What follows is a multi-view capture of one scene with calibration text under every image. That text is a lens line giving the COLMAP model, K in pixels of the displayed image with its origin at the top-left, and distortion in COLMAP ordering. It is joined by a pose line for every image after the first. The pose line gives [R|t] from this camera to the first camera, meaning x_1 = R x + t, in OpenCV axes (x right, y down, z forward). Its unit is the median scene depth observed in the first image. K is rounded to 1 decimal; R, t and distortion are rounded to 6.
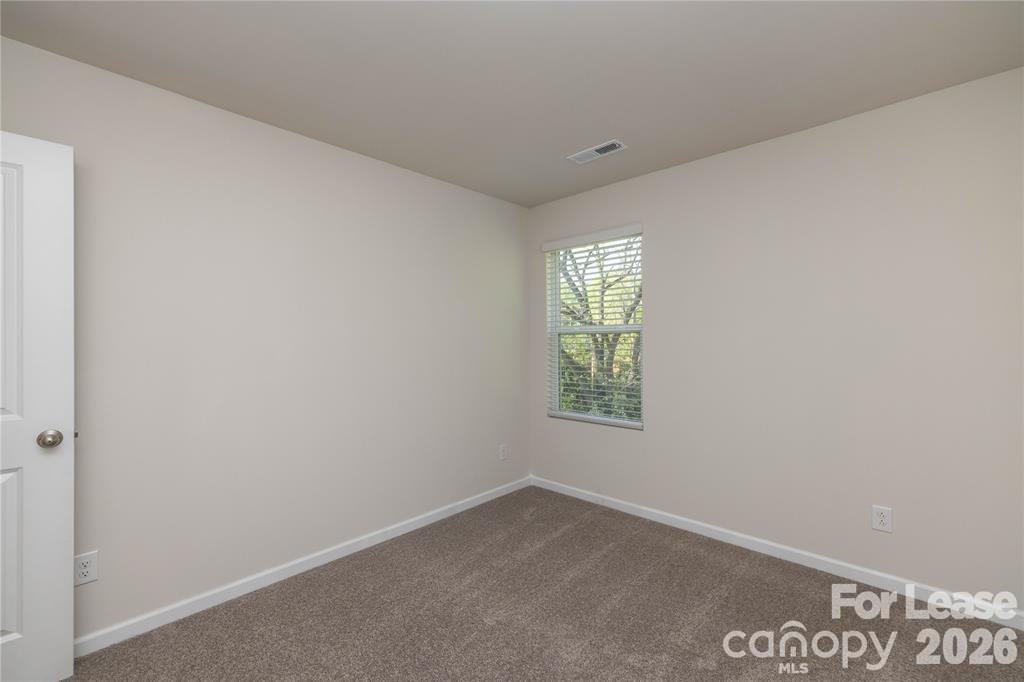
lens RADIAL K [[429.4, 0, 512.9], [0, 429.4, 342.3], [0, 0, 1]] dist [-0.008379, 0.000133]
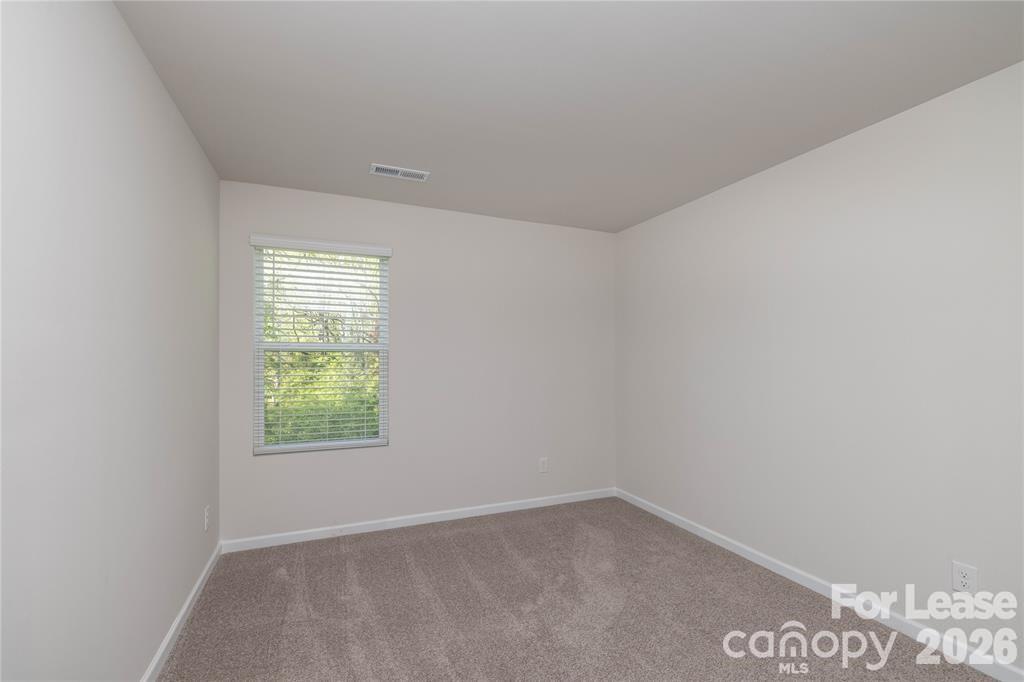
lens RADIAL K [[429.4, 0, 504.0], [0, 429.4, 359.4], [0, 0, 1]] dist [-0.008379, 0.000133]
pose [[0.375540, 0.019881, 0.926593, -0.560262], [-0.012145, 0.999790, -0.016529, 0.004905], [-0.926727, -0.005046, 0.375703, 0.333318]]
